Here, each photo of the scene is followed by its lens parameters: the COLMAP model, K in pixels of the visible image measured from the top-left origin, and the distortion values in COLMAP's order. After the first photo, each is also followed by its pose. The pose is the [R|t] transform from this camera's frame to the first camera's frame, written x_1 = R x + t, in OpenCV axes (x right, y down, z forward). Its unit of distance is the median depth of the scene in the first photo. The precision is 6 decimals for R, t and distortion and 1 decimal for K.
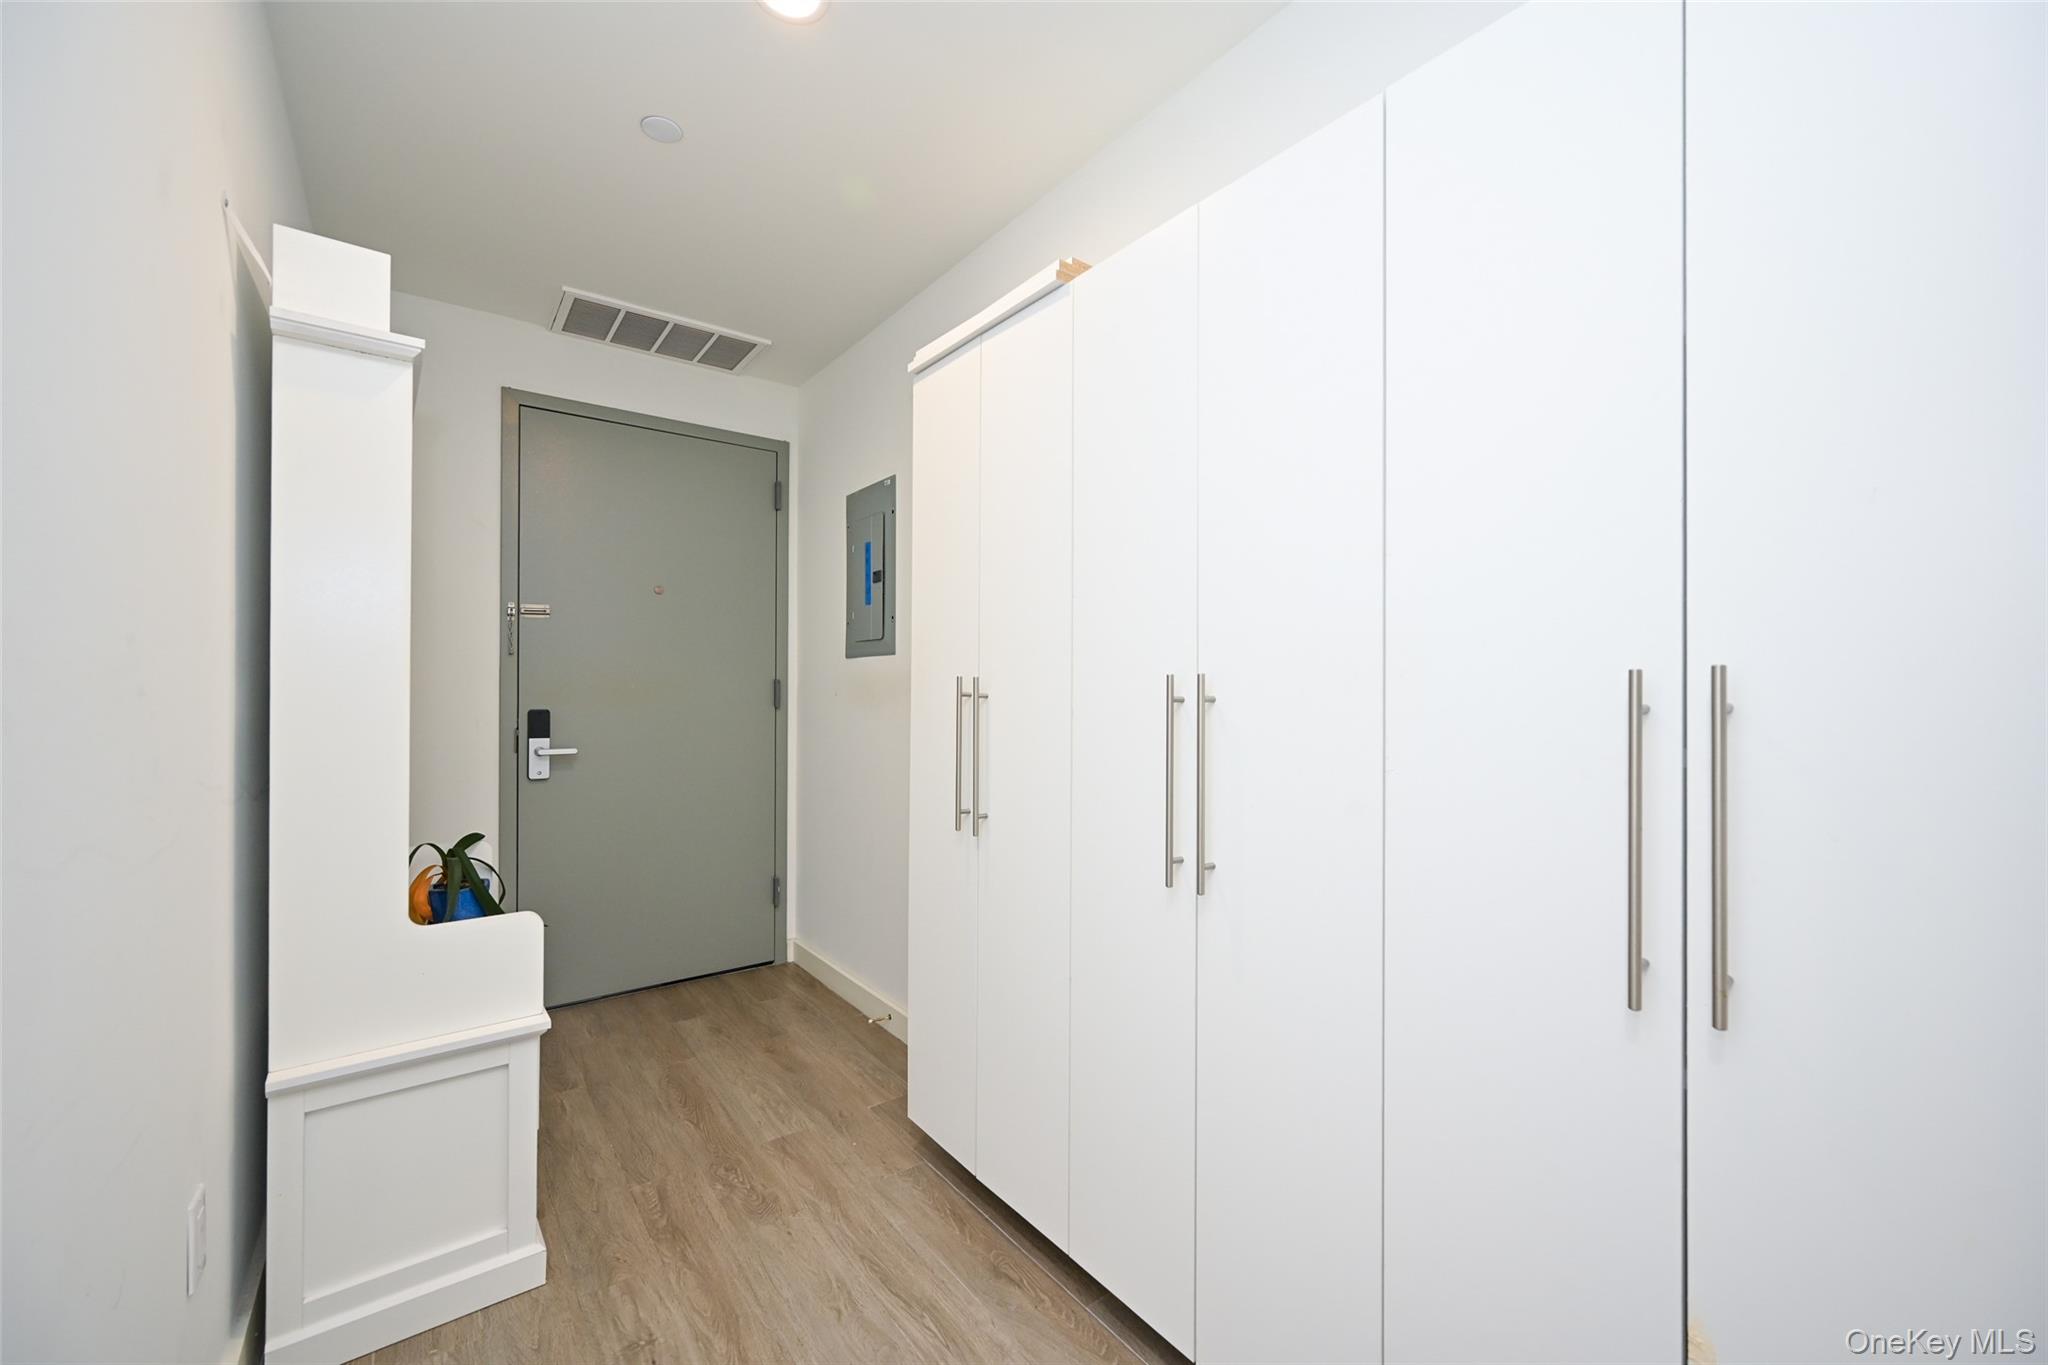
lens RADIAL K [[806.0, 0, 1029.4], [0, 806.0, 682.5], [0, 0, 1]] dist [-0.000794, -0.000091]
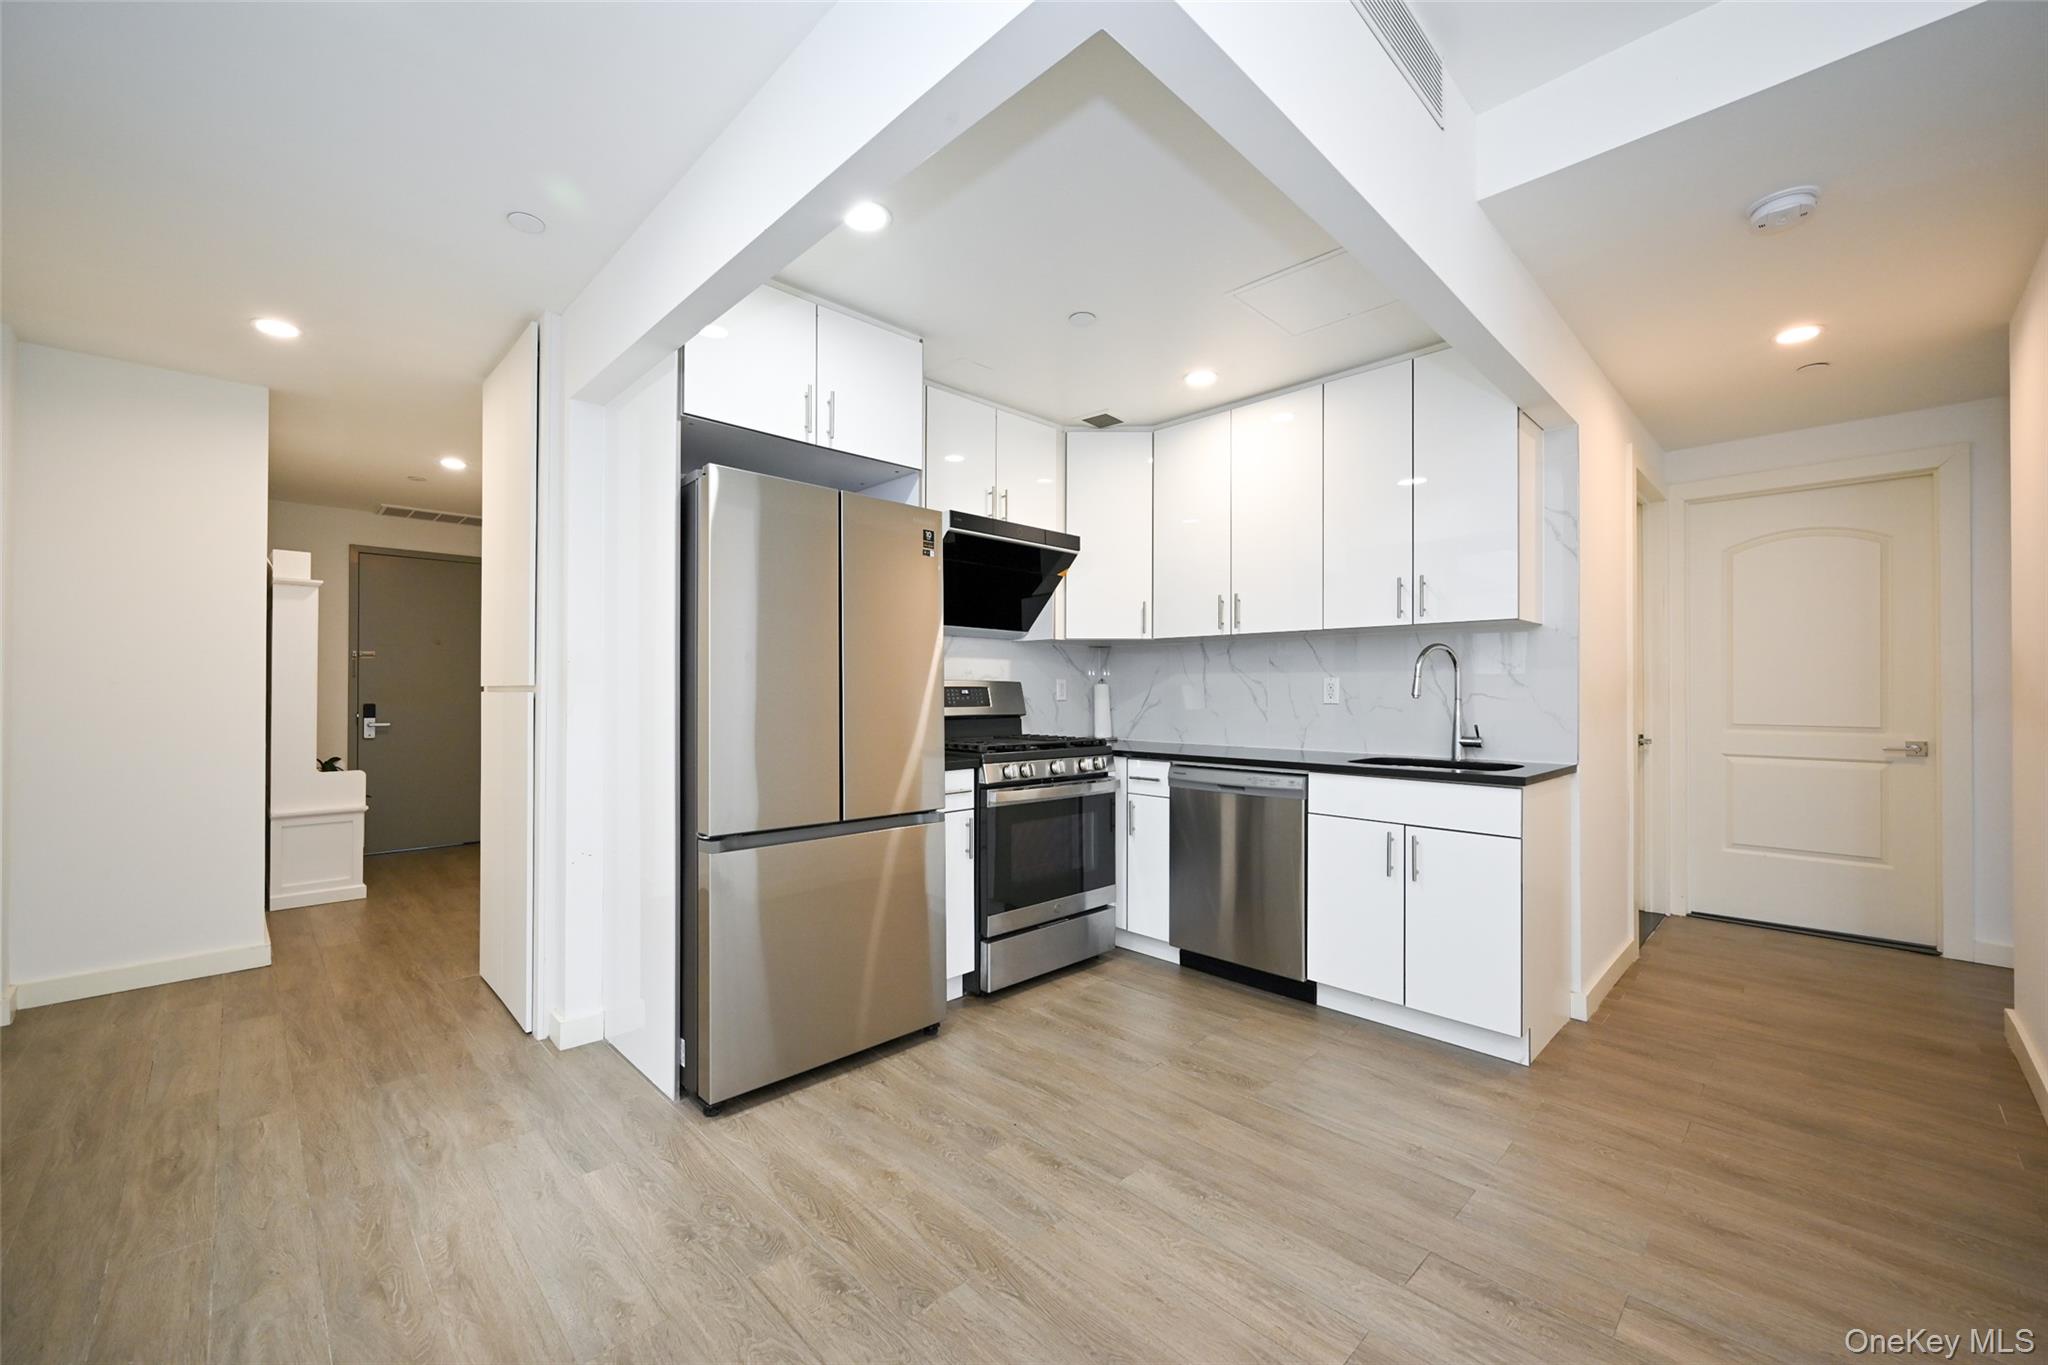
lens RADIAL K [[806.0, 0, 1027.2], [0, 806.0, 685.2], [0, 0, 1]] dist [-0.000794, -0.000091]
pose [[0.992527, -0.000156, 0.122026, 0.900807], [0.000459, 0.999997, -0.002454, -0.008420], [-0.122025, 0.002492, 0.992524, -1.389256]]
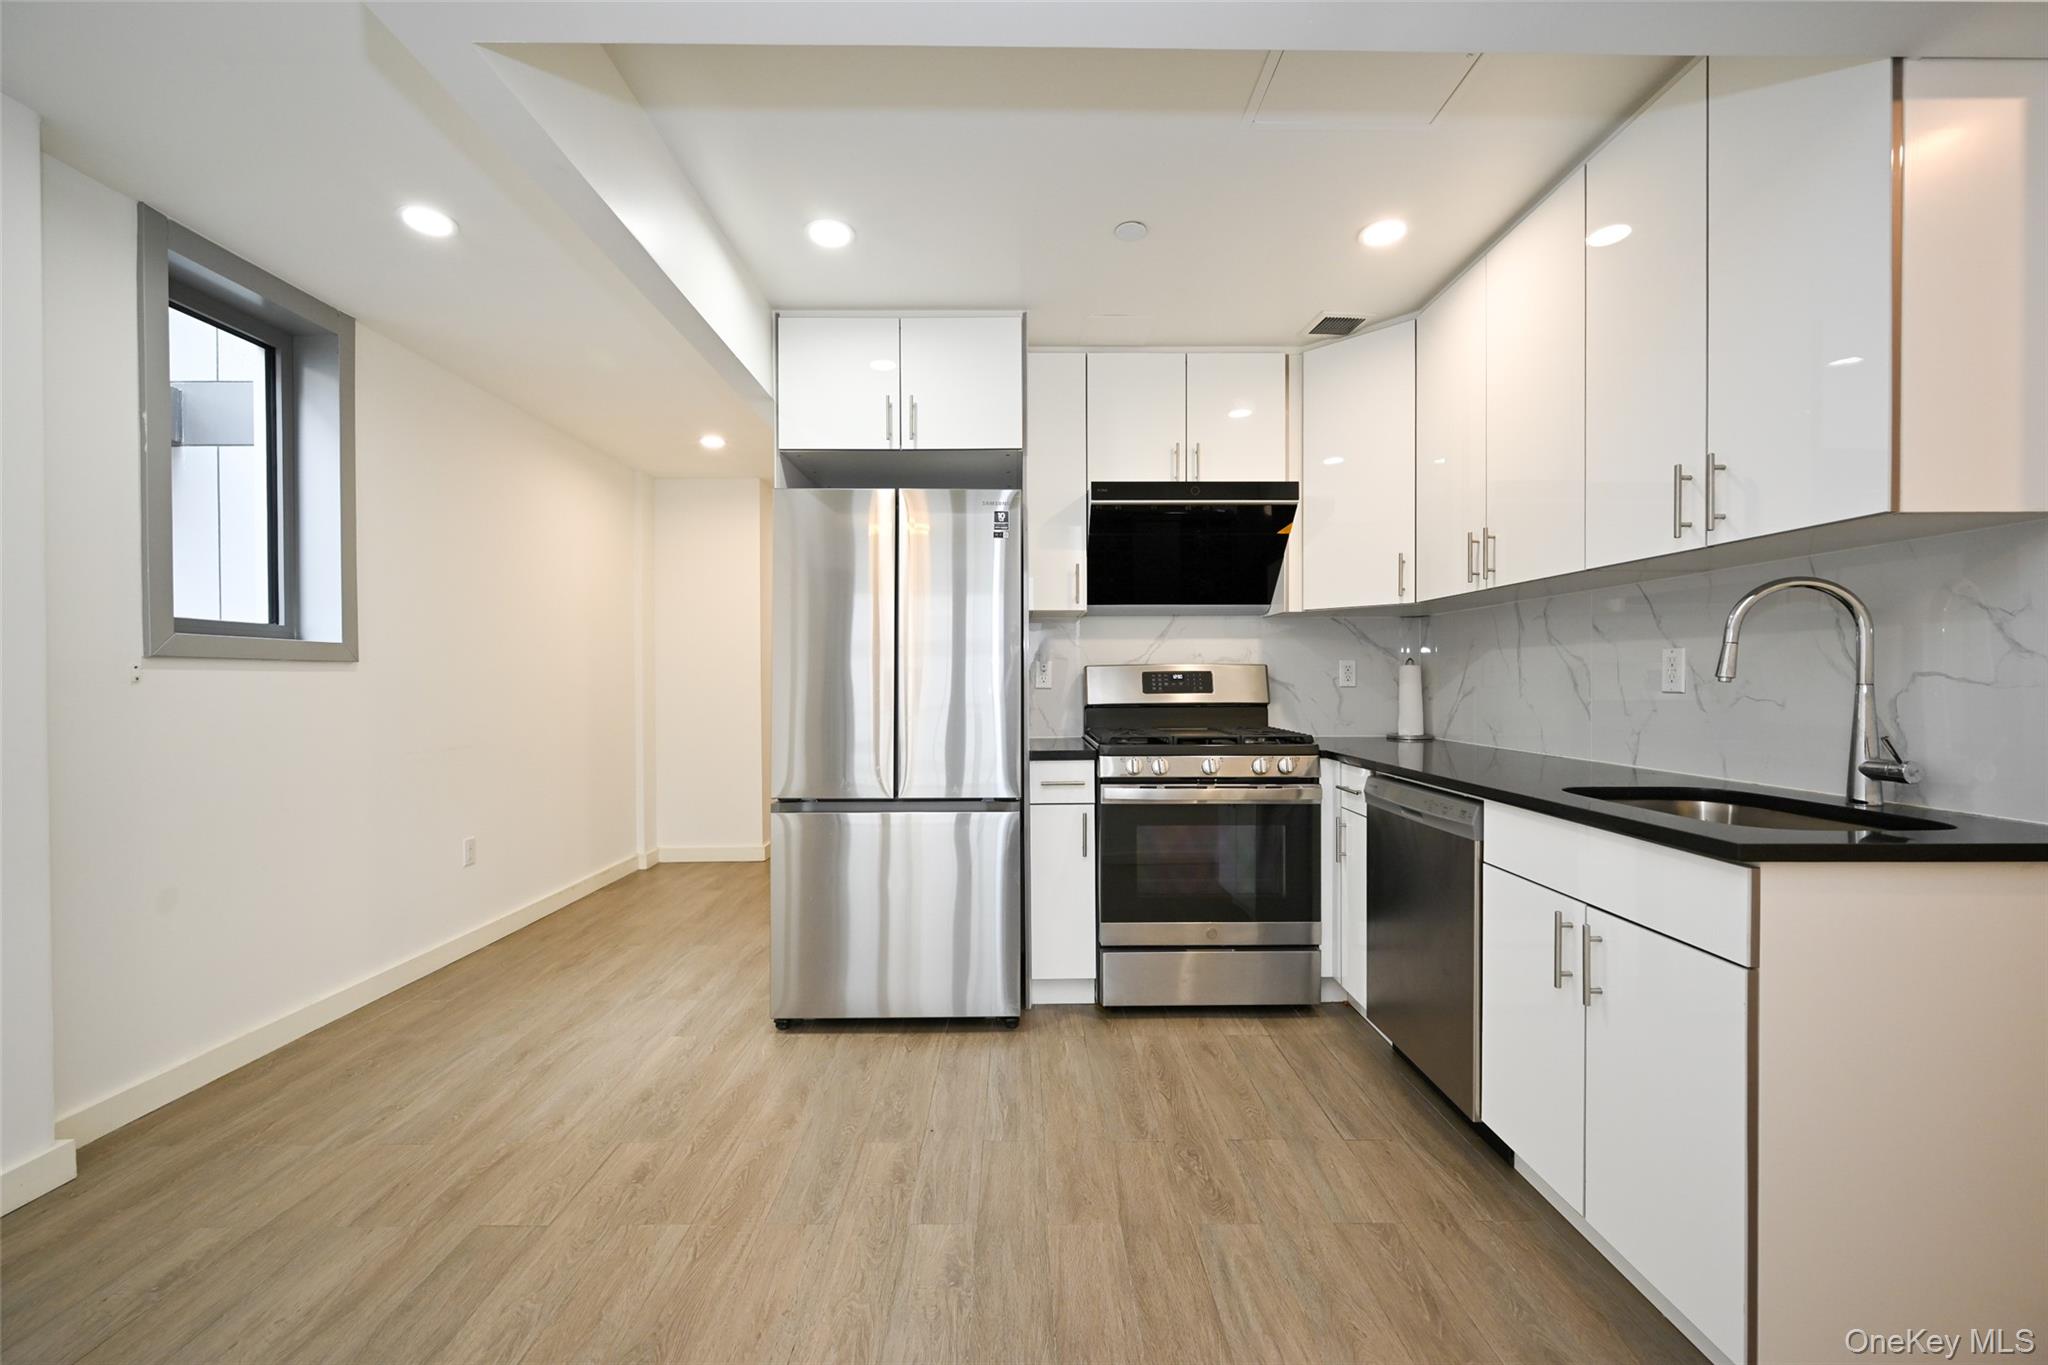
lens RADIAL K [[806.0, 0, 1028.2], [0, 806.0, 684.7], [0, 0, 1]] dist [-0.000794, -0.000091]
pose [[0.800511, -0.003023, -0.599311, 1.580554], [0.010553, 0.999903, 0.009052, -0.001496], [0.599225, -0.013571, 0.800465, -1.118417]]
